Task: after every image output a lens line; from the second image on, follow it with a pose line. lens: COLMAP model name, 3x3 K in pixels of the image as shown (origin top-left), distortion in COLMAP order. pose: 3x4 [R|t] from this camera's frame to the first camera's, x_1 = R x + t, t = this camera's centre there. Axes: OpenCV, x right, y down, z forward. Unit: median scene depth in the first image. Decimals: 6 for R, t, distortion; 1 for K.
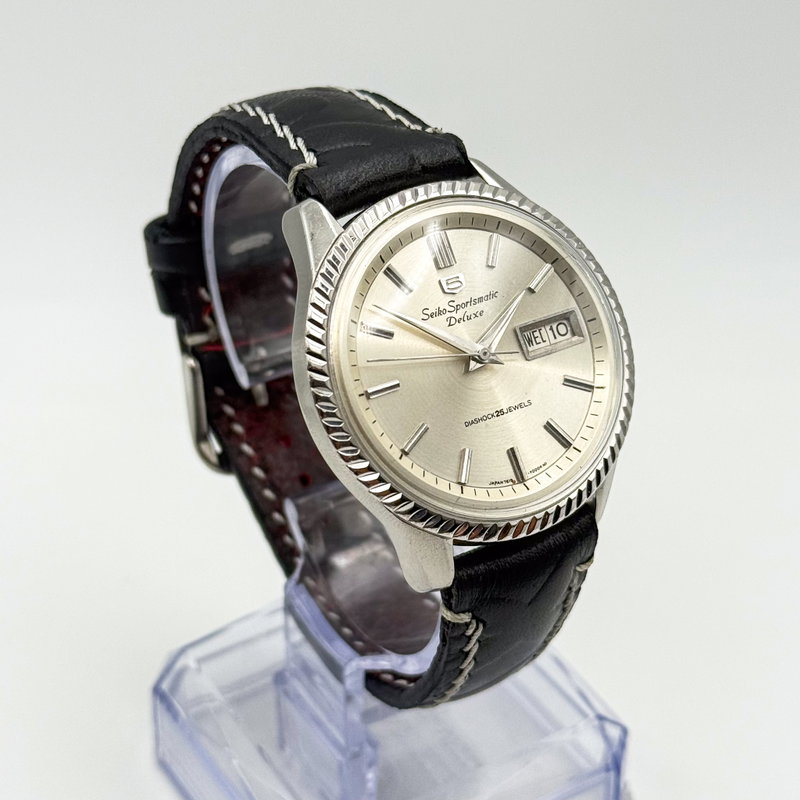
lens RADIAL K [[2071.1, 0, 400.0], [0, 2071.1, 400.0], [0, 0, 1]] dist [-0.009143, -0.286132]
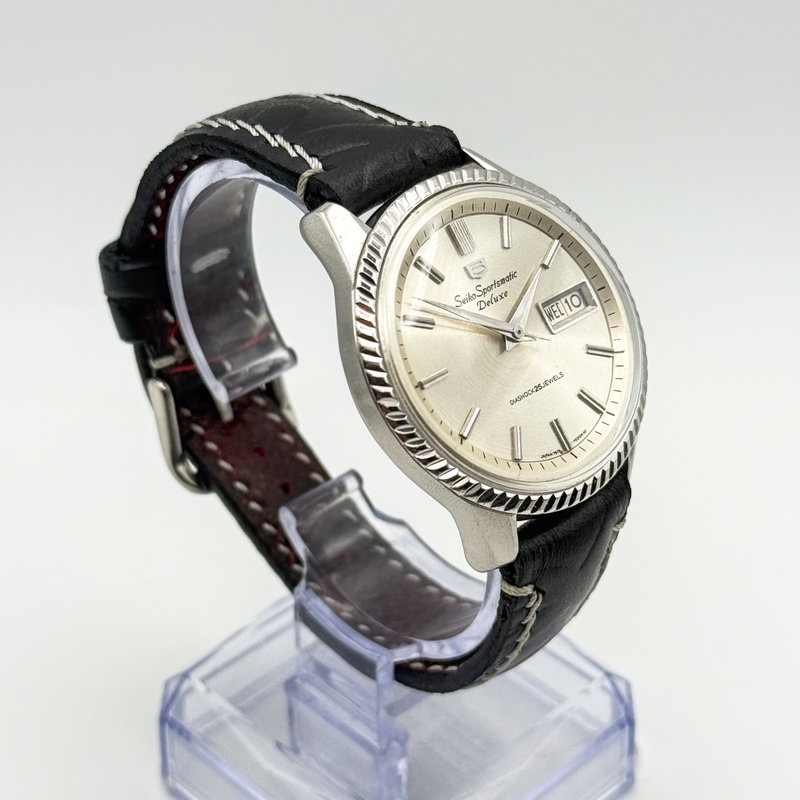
lens RADIAL K [[2071.1, 0, 400.0], [0, 2071.1, 400.0], [0, 0, 1]] dist [-0.009143, -0.286132]
pose [[0.975553, -0.130089, 0.177123, -0.196741], [0.131120, 0.991349, 0.005924, -0.002740], [-0.176362, 0.017445, 0.984171, -0.000963]]
